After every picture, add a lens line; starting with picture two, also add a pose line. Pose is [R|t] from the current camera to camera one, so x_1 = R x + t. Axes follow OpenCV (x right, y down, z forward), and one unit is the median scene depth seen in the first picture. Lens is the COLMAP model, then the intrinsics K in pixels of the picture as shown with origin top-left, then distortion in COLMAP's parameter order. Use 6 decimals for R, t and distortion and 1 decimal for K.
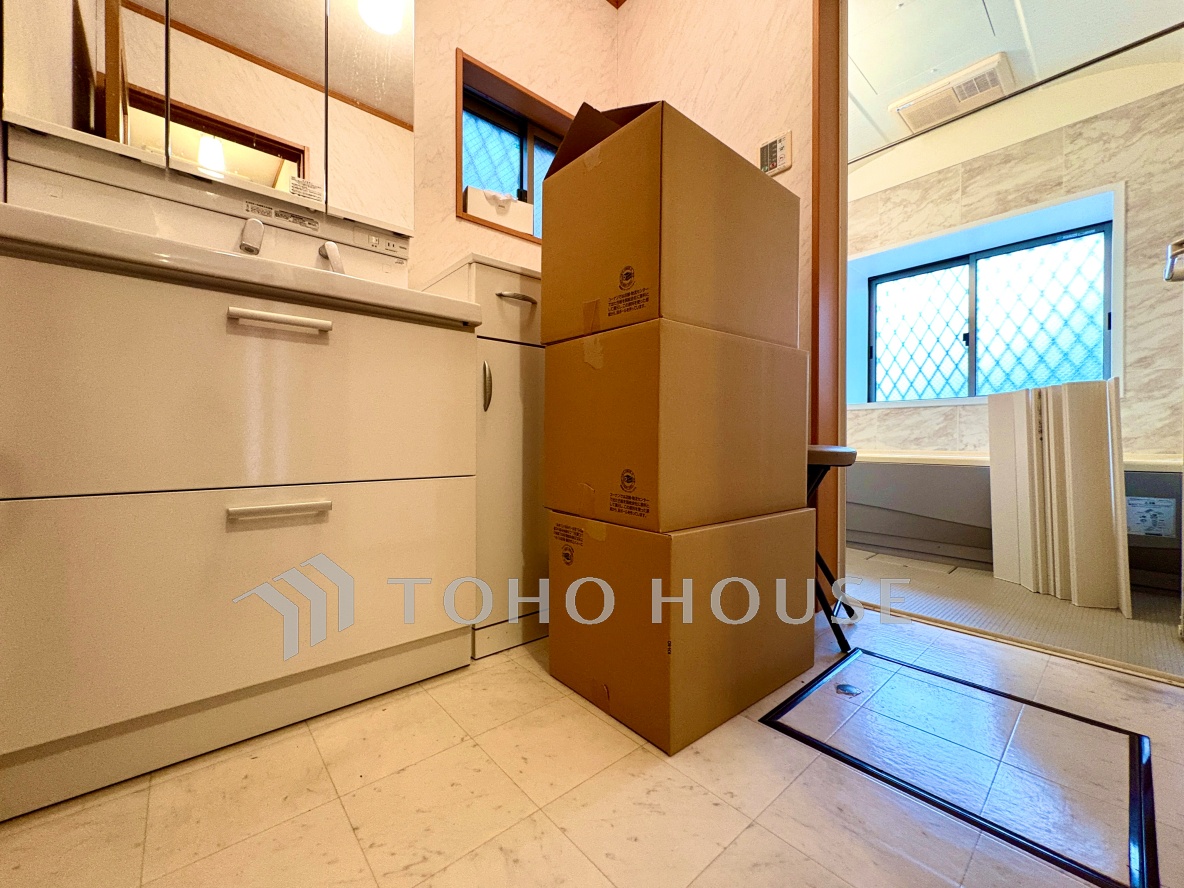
lens RADIAL K [[472.8, 0, 592.0], [0, 472.8, 444.0], [0, 0, 1]] dist [-0.001789, 0.000124]
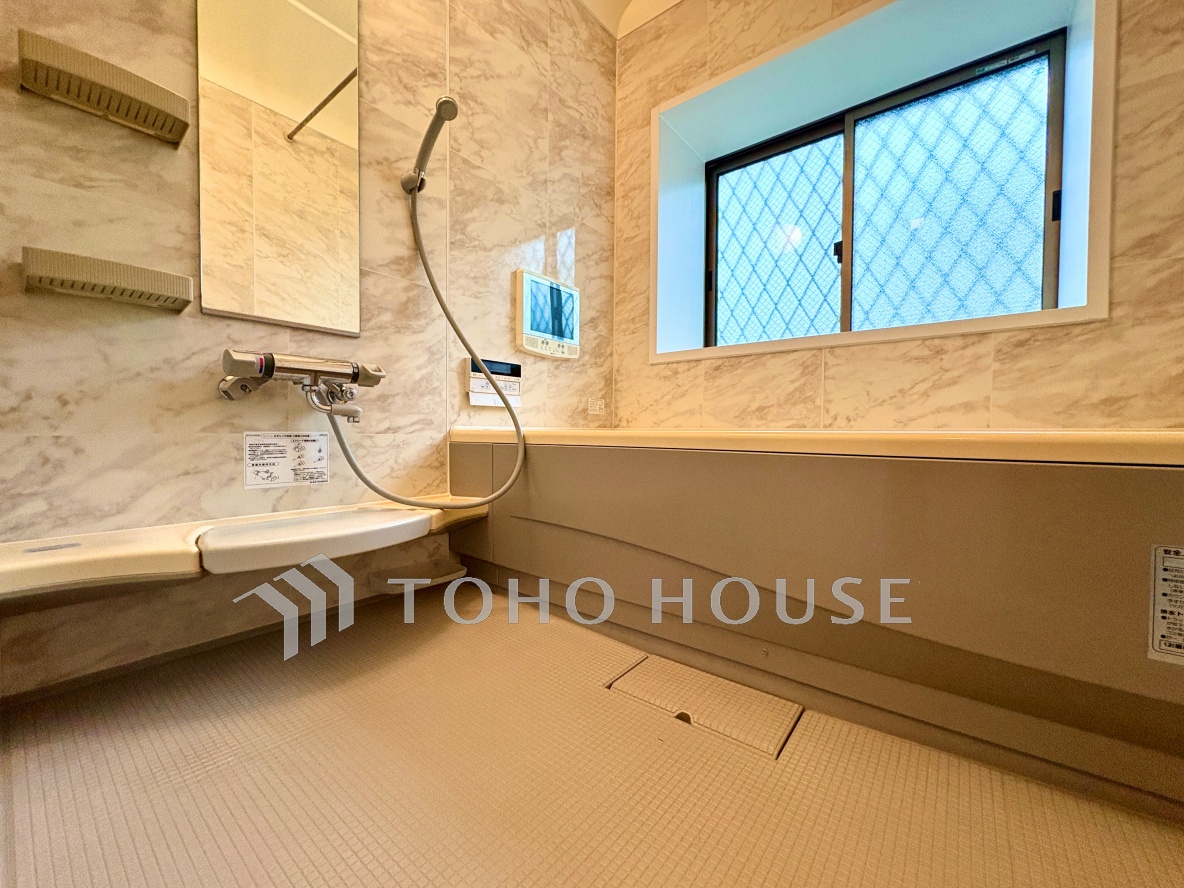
lens RADIAL K [[471.6, 0, 593.2], [0, 471.6, 442.7], [0, 0, 1]] dist [0.000981, -0.000063]
pose [[0.983609, -0.006856, 0.180183, 0.375739], [0.002392, 0.999685, 0.024977, 0.016288], [-0.180298, -0.024137, 0.983316, 0.459488]]
